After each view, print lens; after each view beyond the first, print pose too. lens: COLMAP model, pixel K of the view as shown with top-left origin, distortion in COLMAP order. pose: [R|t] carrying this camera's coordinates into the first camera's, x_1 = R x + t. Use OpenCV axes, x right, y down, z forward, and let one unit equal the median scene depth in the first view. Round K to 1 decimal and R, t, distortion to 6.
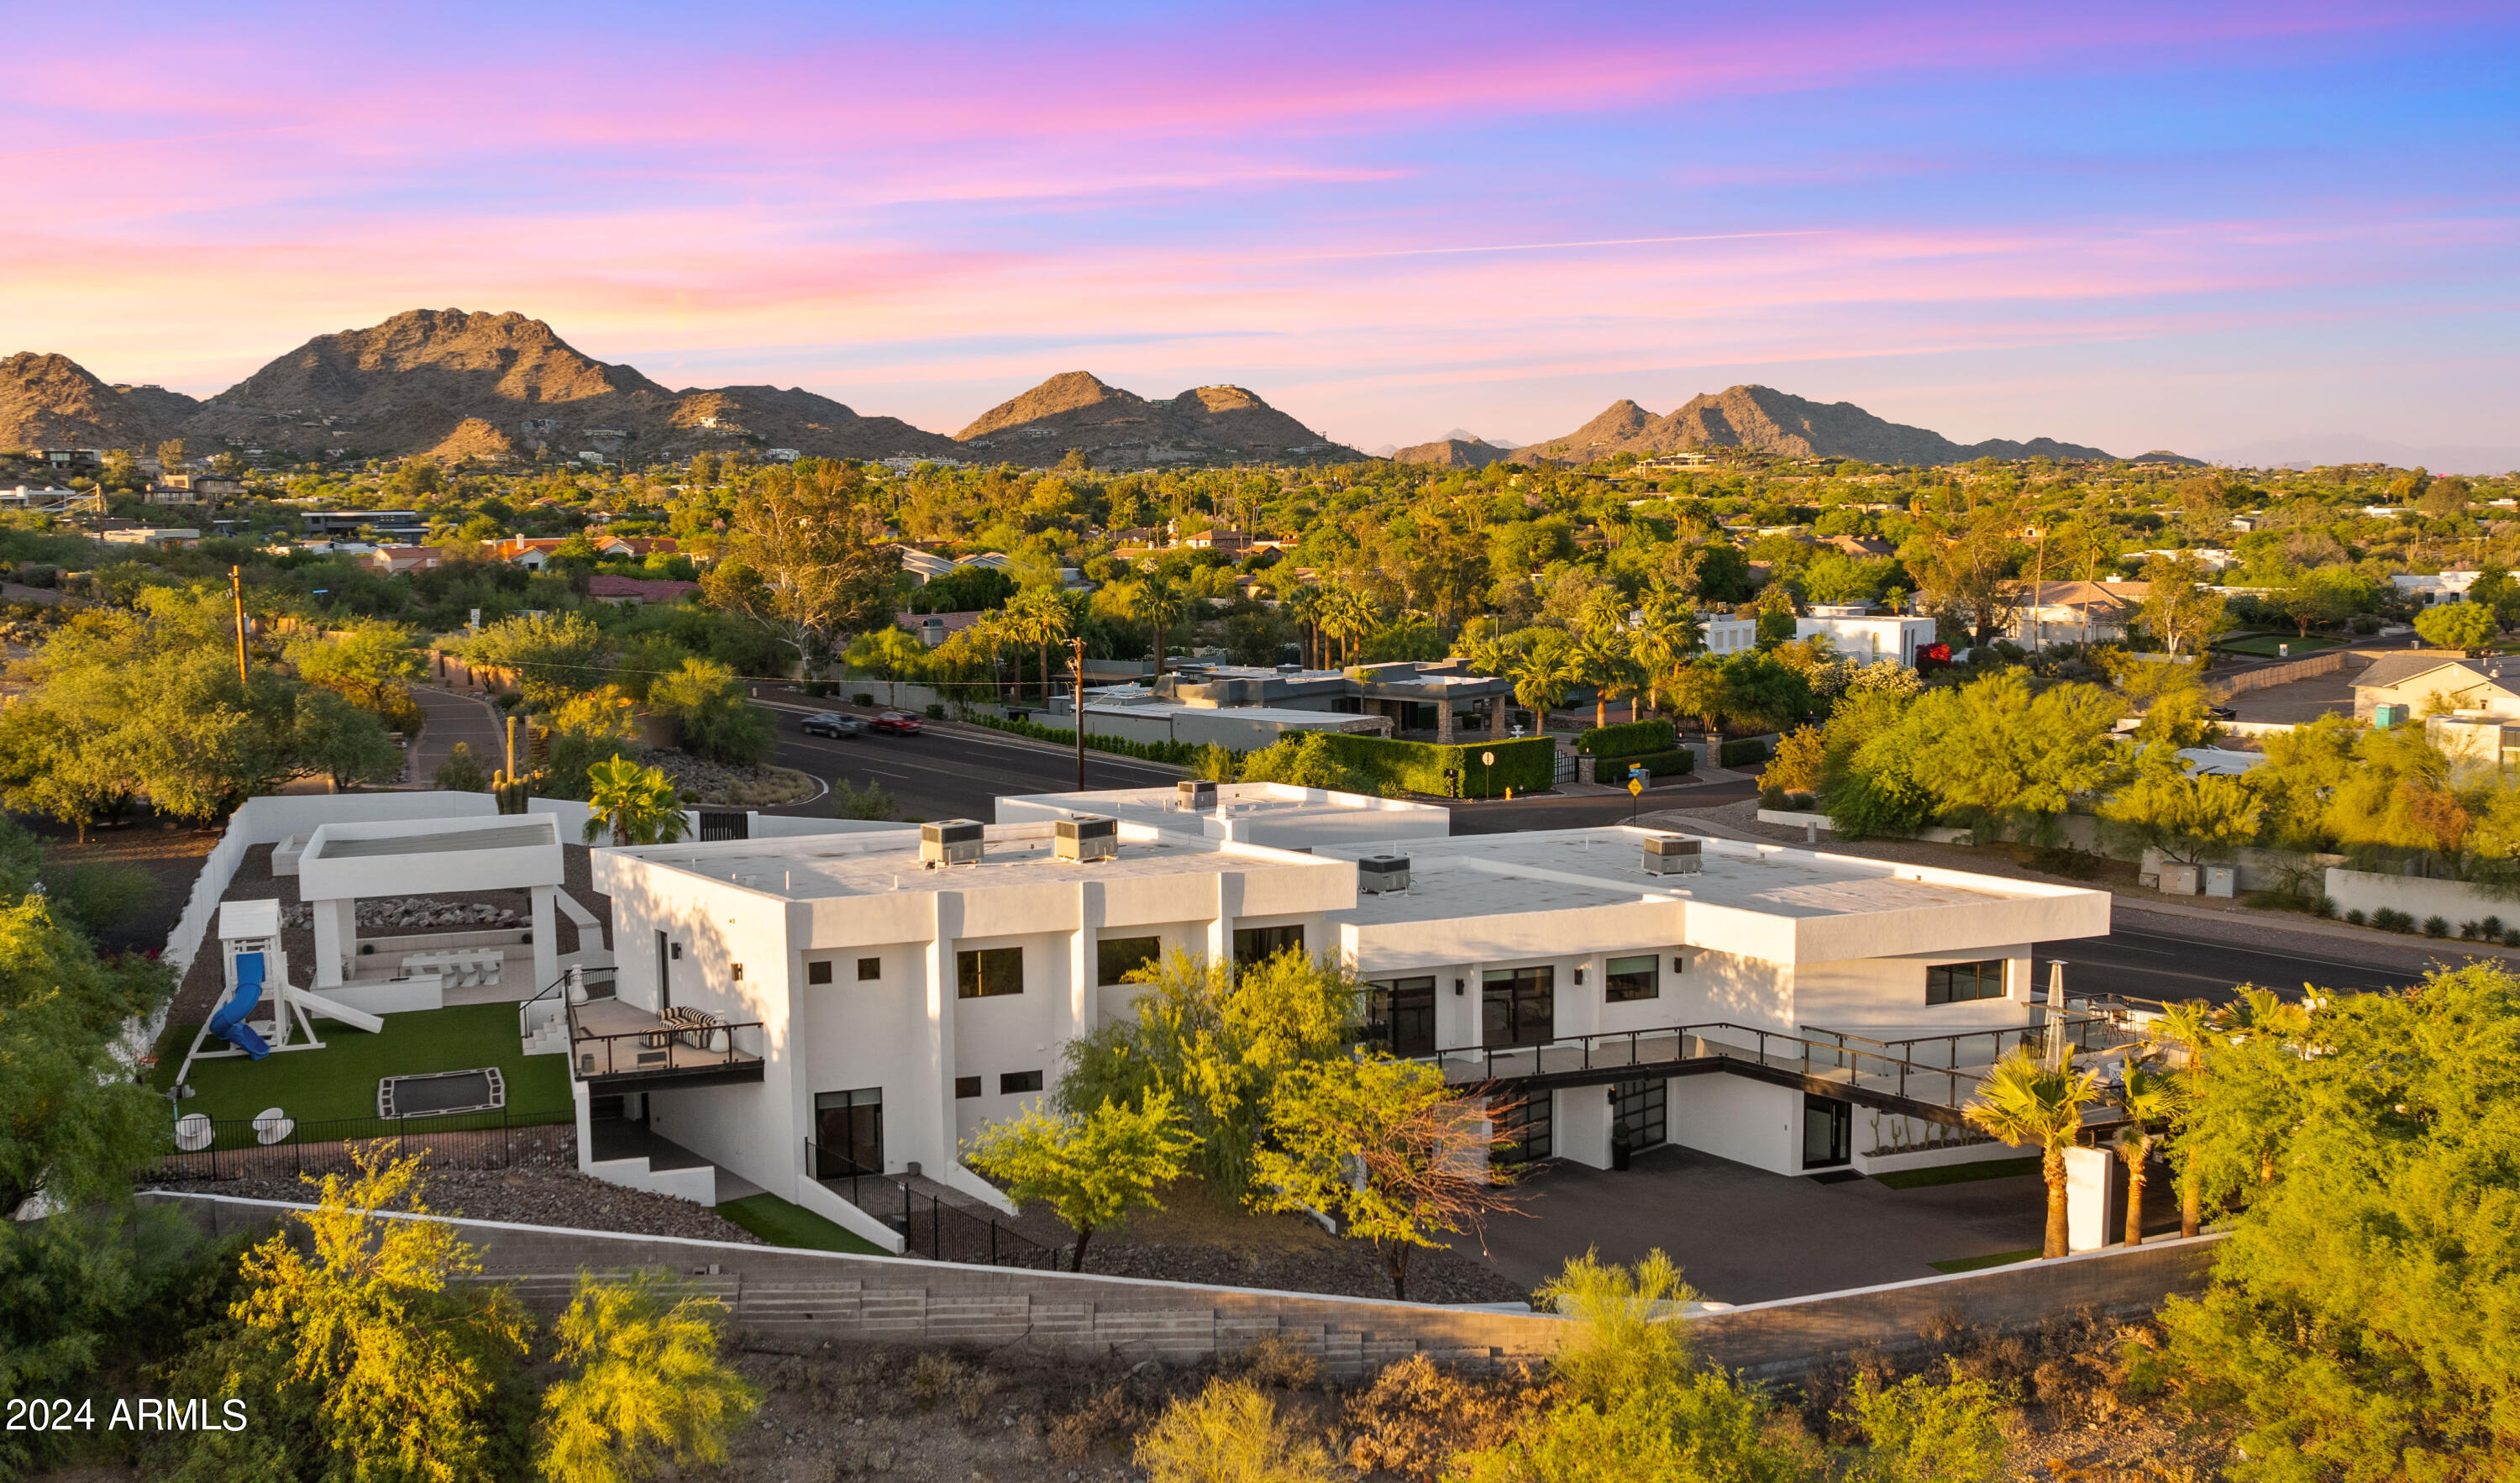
lens RADIAL K [[2213.6, 0, 1208.2], [0, 2213.6, 735.0], [0, 0, 1]] dist [-0.000055, -0.067472]
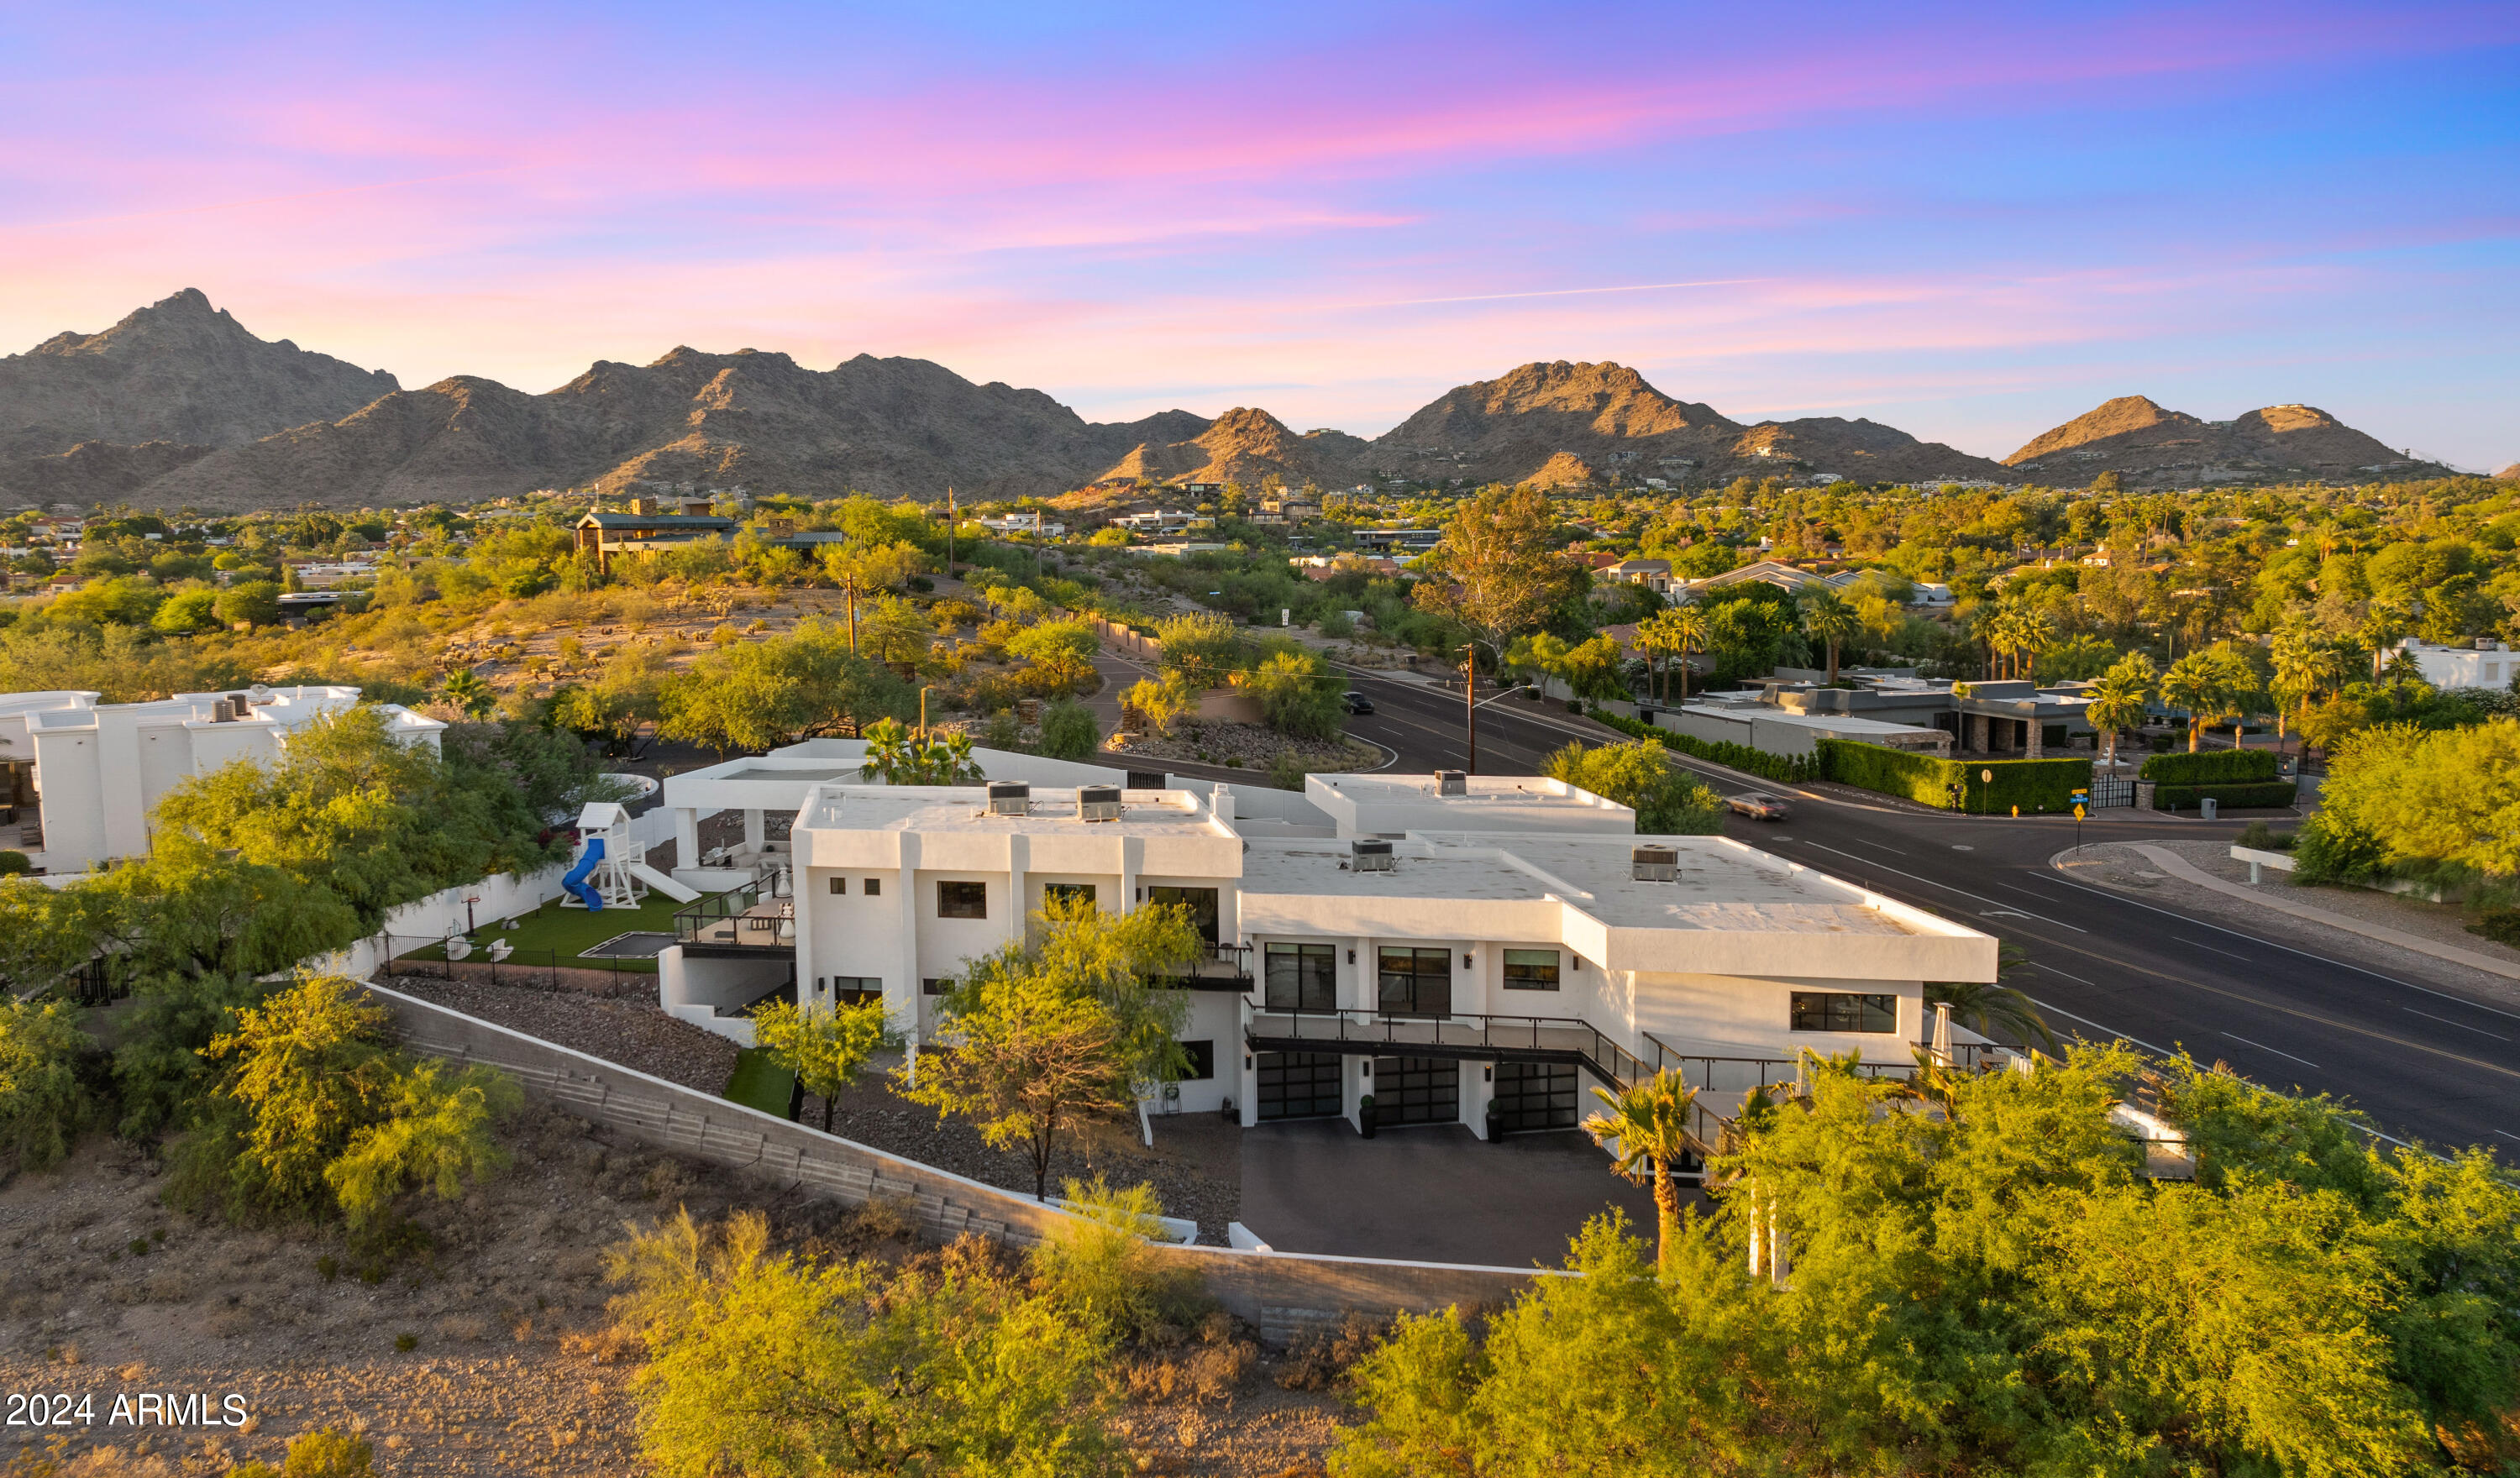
lens RADIAL K [[1914.0, 0, 1210.7], [0, 1914.0, 732.8], [0, 0, 1]] dist [-0.014659, -0.007137]
pose [[0.857875, 0.054281, -0.510984, 0.231754], [-0.051425, 0.998482, 0.019732, -0.007016], [0.511279, 0.009350, 0.859364, 0.050378]]
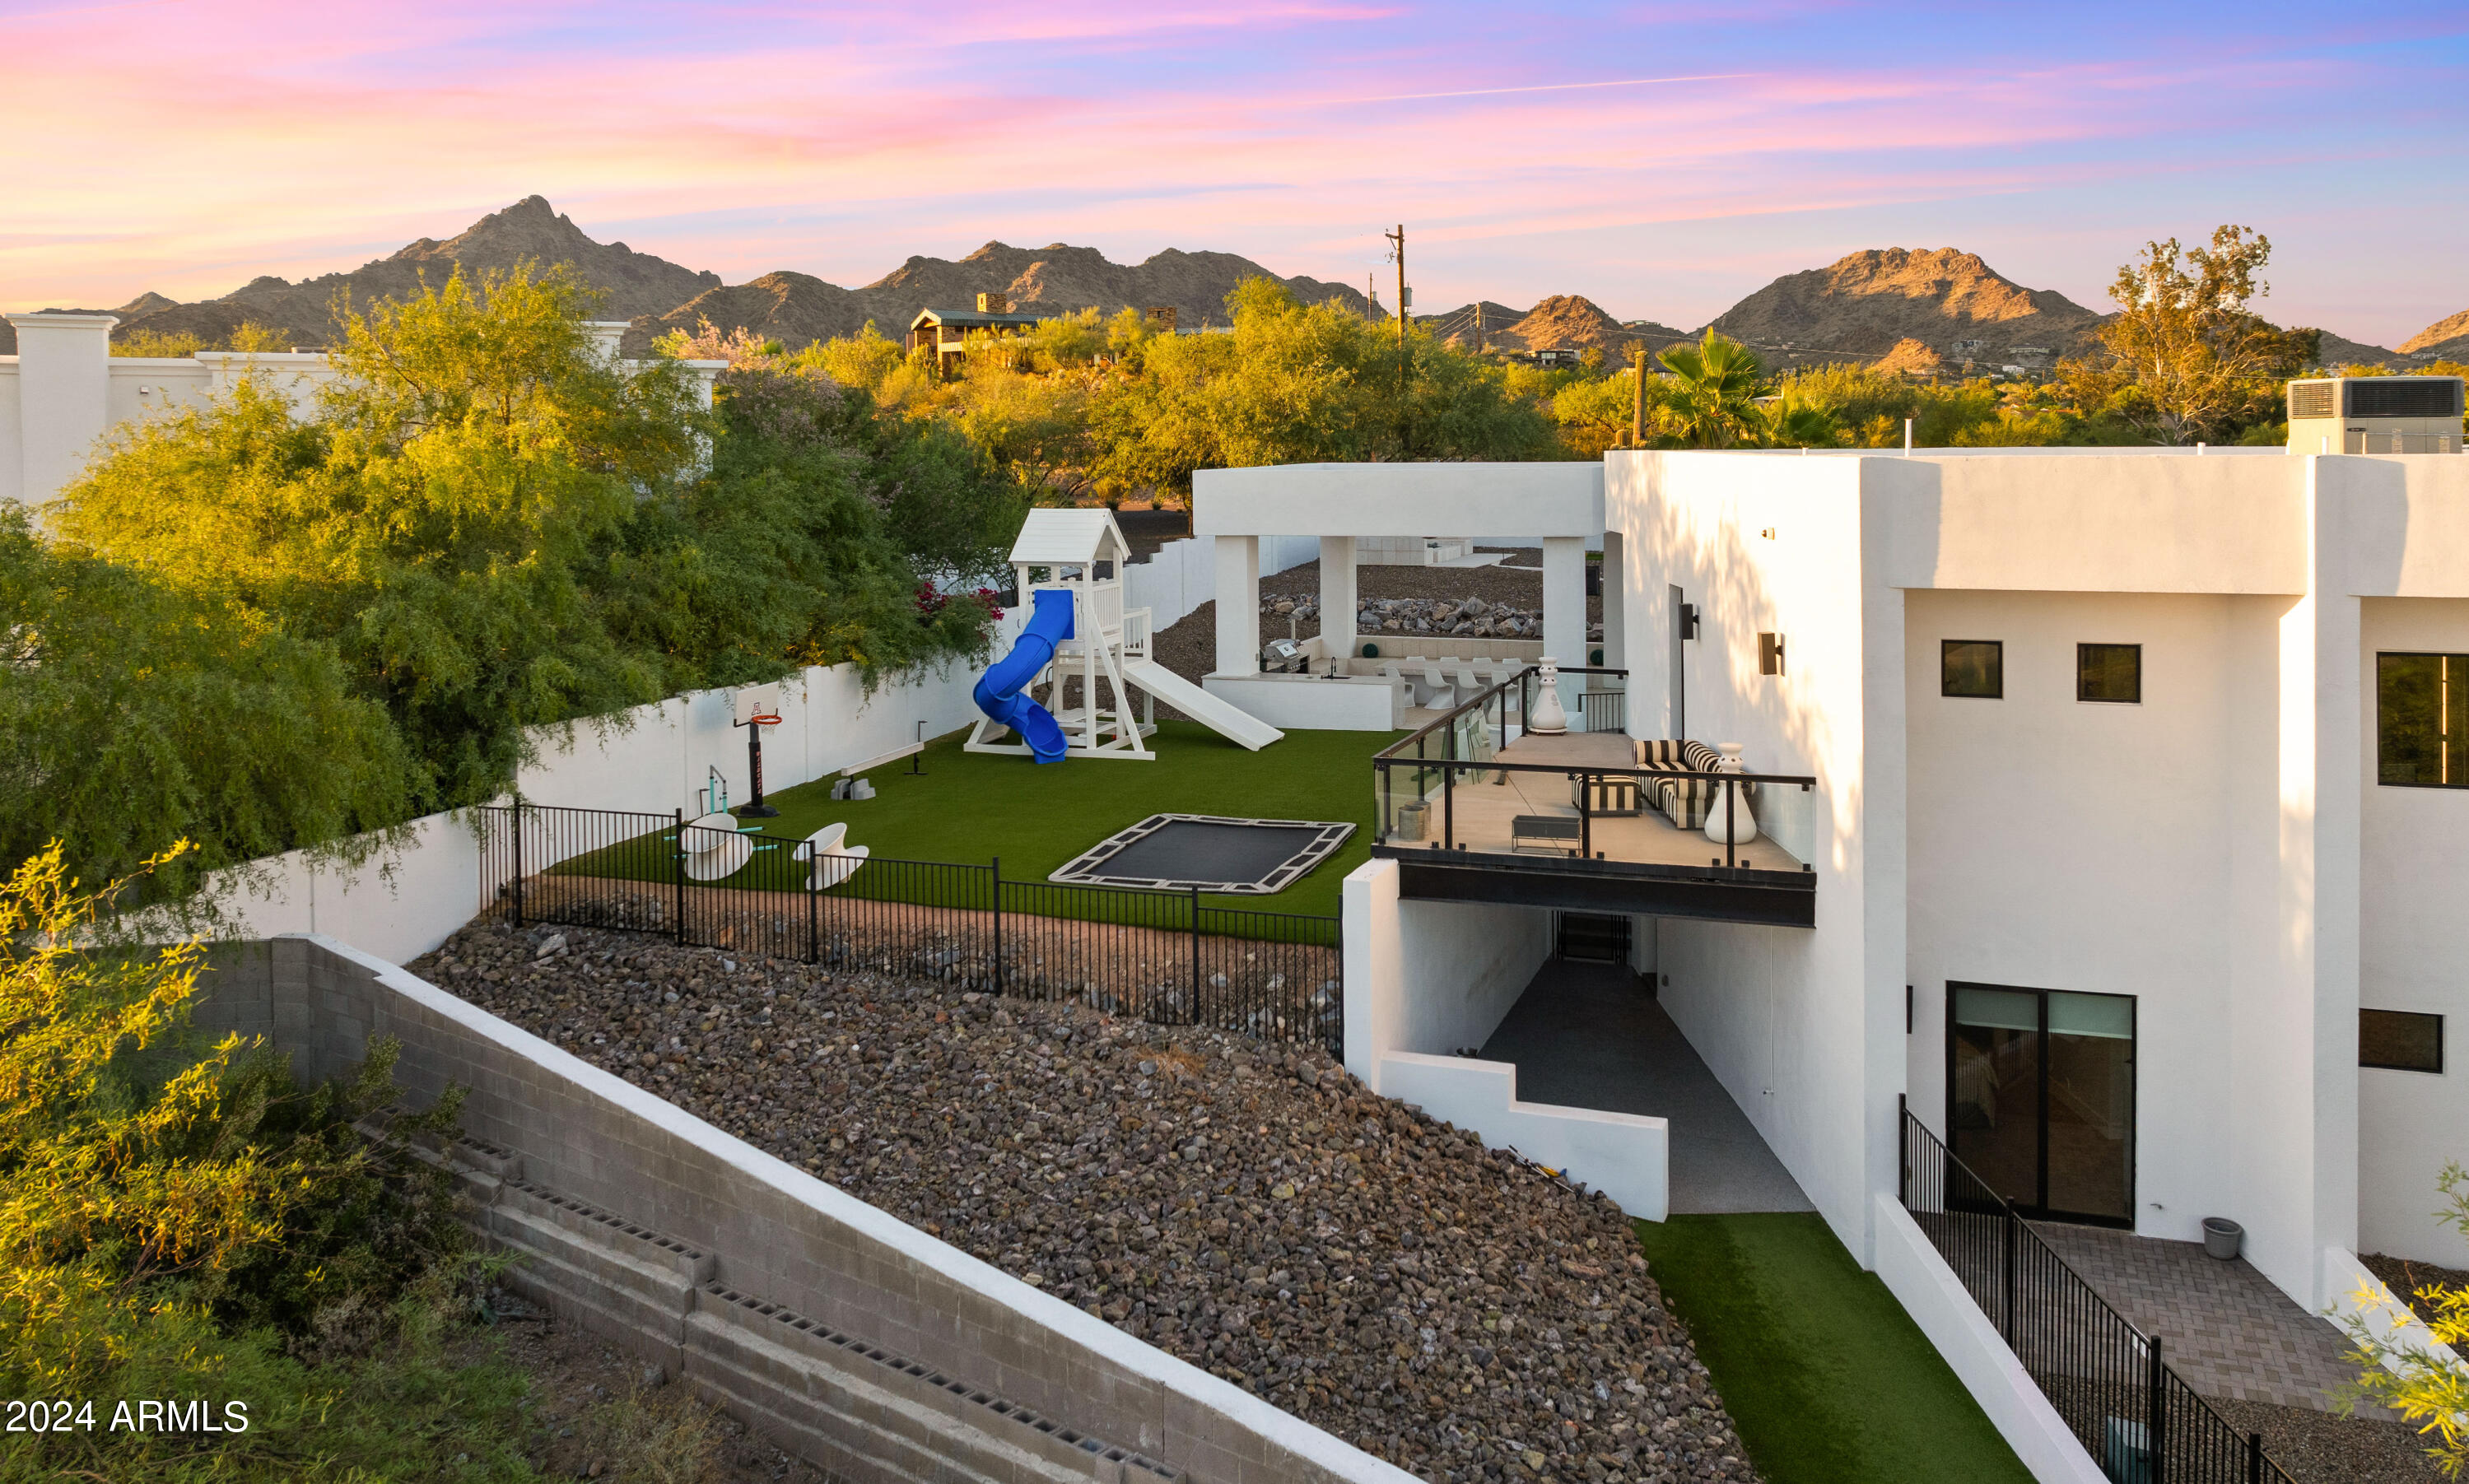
lens RADIAL K [[1880.0, 0, 1285.1], [0, 1880.0, 469.8], [0, 0, 1]] dist [-0.004435, -0.007608]
pose [[0.797797, 0.013519, -0.602775, -0.028531], [-0.065797, 0.995730, -0.064753, 0.039697], [0.599325, 0.091320, 0.795280, 0.258070]]
